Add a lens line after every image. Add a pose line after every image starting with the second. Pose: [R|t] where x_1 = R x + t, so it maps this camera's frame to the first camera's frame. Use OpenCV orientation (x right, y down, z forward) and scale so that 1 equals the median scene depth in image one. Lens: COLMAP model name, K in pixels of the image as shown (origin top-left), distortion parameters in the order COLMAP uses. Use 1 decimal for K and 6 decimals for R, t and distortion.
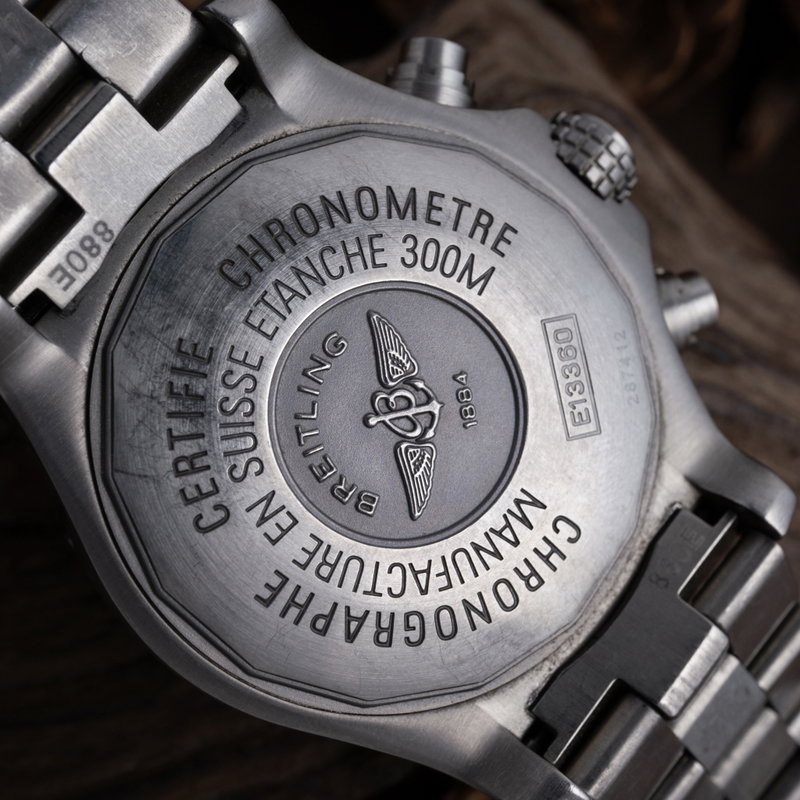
lens RADIAL K [[1399.5, 0, 400.0], [0, 1399.5, 400.0], [0, 0, 1]] dist [0.153577, 0.147694]
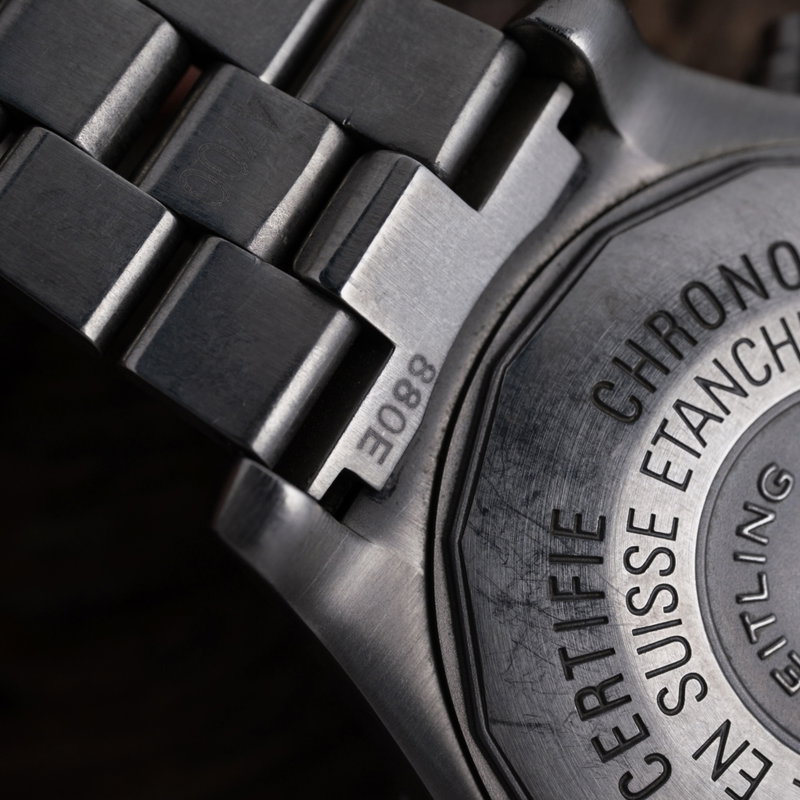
lens RADIAL K [[1399.5, 0, 400.0], [0, 1399.5, 400.0], [0, 0, 1]] dist [0.153577, 0.147694]
pose [[0.988288, -0.140750, -0.058967, -0.174186], [0.139824, 0.989983, -0.019574, -0.088480], [0.061131, 0.011100, 0.998068, 0.310870]]
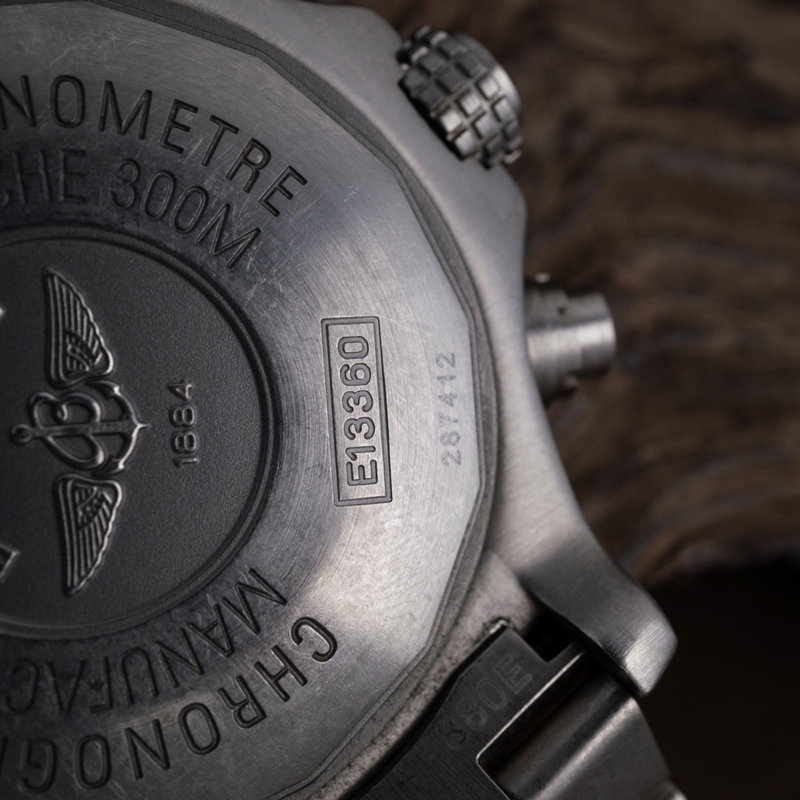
lens RADIAL K [[1399.5, 0, 400.0], [0, 1399.5, 400.0], [0, 0, 1]] dist [0.153577, 0.147694]
pose [[0.988832, 0.140391, -0.050021, 0.179245], [-0.140767, 0.990034, -0.004068, -0.022197], [0.048951, 0.011064, 0.998740, 0.349400]]
